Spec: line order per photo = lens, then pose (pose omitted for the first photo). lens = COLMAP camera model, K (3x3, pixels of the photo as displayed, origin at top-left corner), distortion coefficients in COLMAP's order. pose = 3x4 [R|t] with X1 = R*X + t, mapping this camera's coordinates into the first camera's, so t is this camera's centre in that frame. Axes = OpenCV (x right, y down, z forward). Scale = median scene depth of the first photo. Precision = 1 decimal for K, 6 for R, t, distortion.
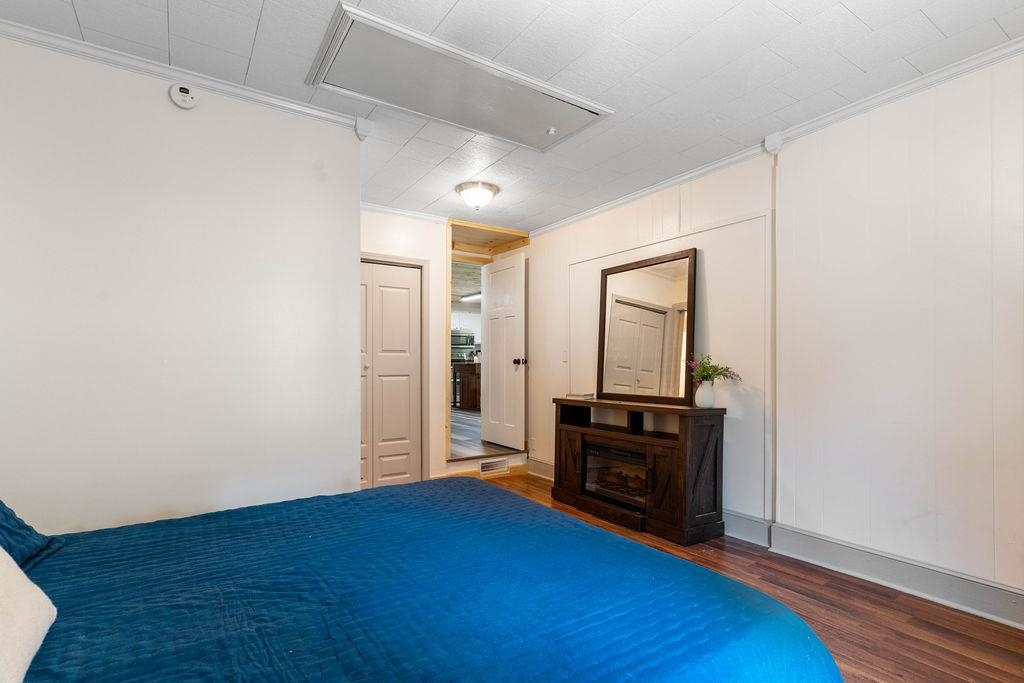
lens RADIAL K [[491.3, 0, 510.7], [0, 491.3, 349.7], [0, 0, 1]] dist [0.000326, -0.000805]
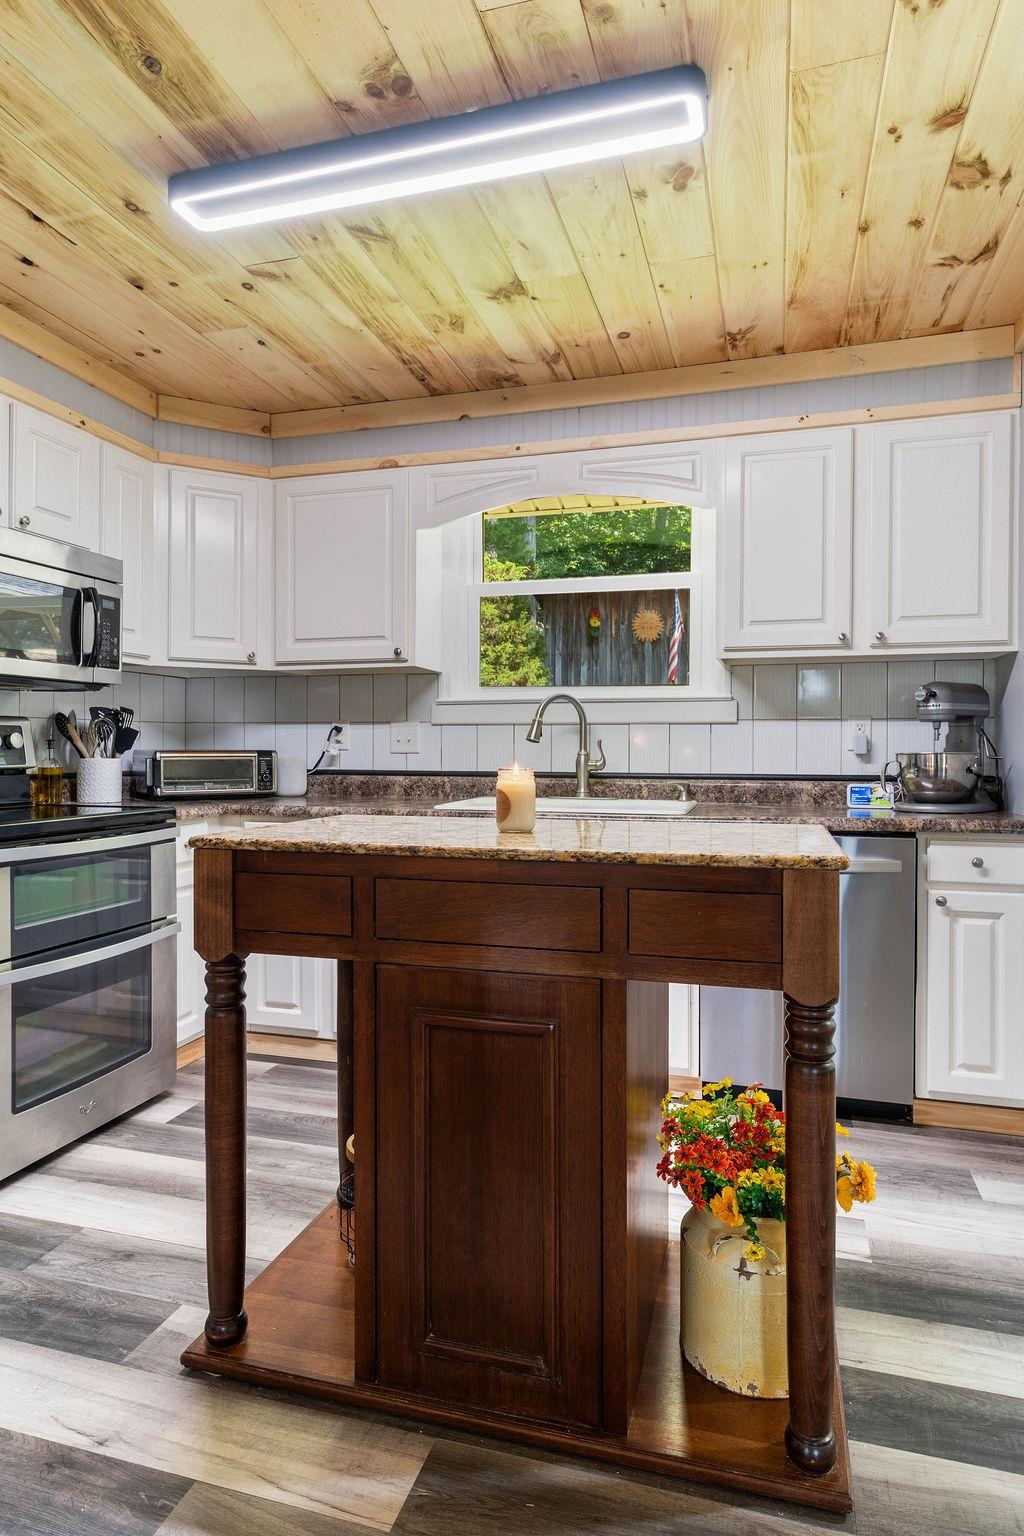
lens RADIAL K [[908.0, 0, 505.7], [0, 908.0, 757.5], [0, 0, 1]] dist [-0.002154, 0.004978]
pose [[0.772126, 0.002314, 0.635466, -0.151076], [-0.017274, 0.999700, 0.017349, 0.009558], [-0.635235, -0.024373, 0.771934, 0.732895]]
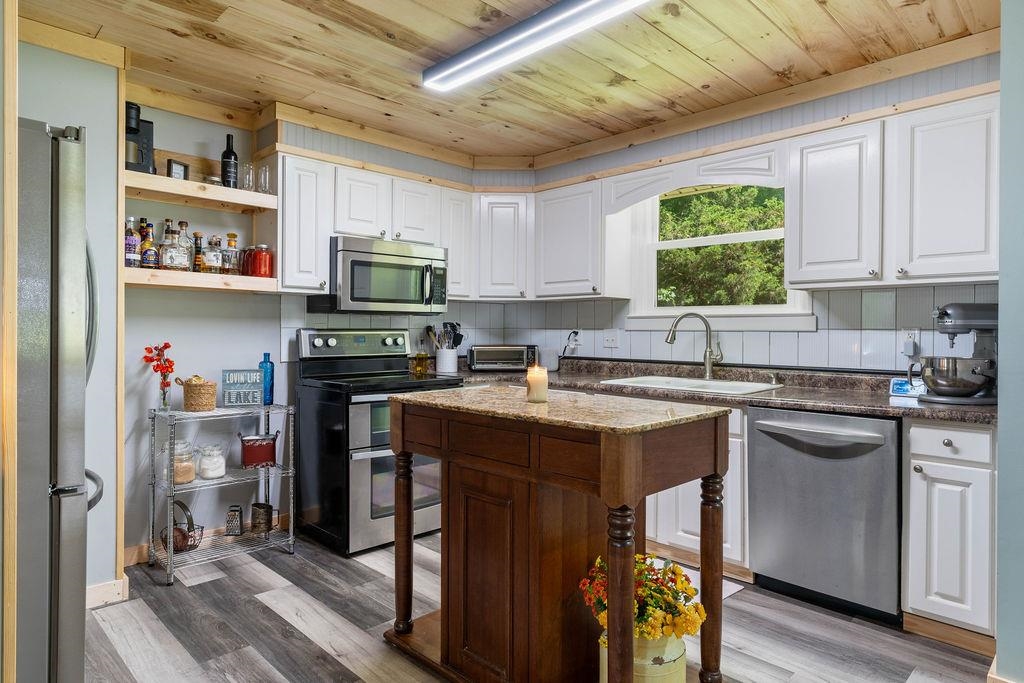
lens RADIAL K [[605.4, 0, 515.4], [0, 605.4, 336.4], [0, 0, 1]] dist [-0.002154, 0.004978]
pose [[0.981250, 0.008608, 0.192545, -0.100129], [-0.013559, 0.999610, 0.024411, 0.000114], [-0.192260, -0.026564, 0.980984, 0.668480]]
